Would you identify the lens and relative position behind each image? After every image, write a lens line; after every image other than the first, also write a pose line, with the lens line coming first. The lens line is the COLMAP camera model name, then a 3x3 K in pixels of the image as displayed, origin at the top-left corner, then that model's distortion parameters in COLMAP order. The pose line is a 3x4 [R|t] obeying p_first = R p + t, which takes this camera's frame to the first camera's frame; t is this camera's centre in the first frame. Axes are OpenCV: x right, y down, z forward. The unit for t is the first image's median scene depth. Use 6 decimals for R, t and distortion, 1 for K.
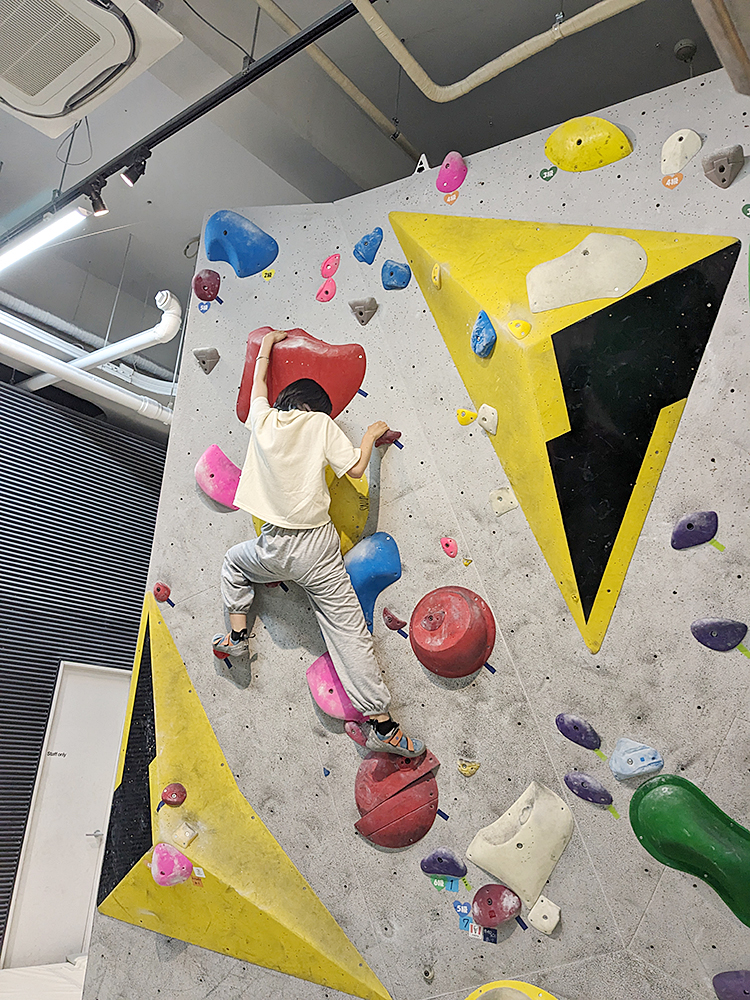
lens RADIAL K [[799.8, 0, 370.0], [0, 799.8, 496.4], [0, 0, 1]] dist [0.028426, -0.047224]
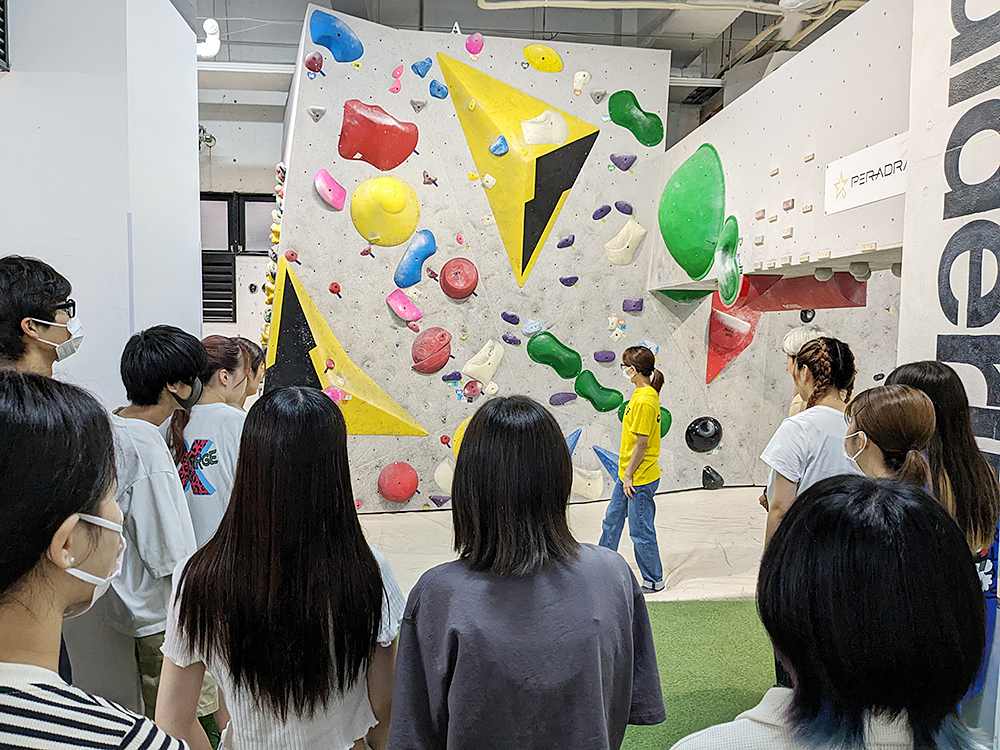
lens RADIAL K [[799.8, 0, 496.7], [0, 799.8, 381.4], [0, 0, 1]] dist [0.028426, -0.047224]
pose [[0.709673, -0.130703, 0.692302, -1.384666], [-0.143664, 0.935148, 0.323820, -0.292846], [-0.689729, -0.329265, 0.644871, -0.579311]]
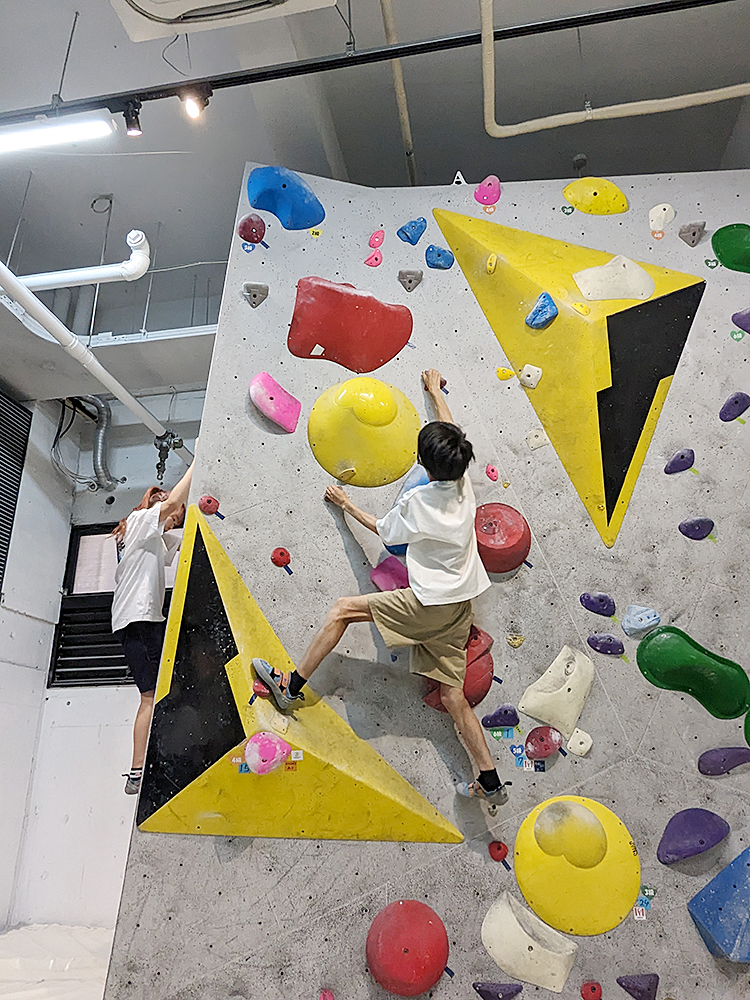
lens RADIAL K [[700.7, 0, 388.1], [0, 700.7, 500.5], [0, 0, 1]] dist [-0.004793, -0.000422]
pose [[0.853379, 0.074897, 0.515883, -0.624641], [-0.044682, 0.996492, -0.070758, 0.197745], [-0.519373, 0.037333, 0.853732, 0.140911]]
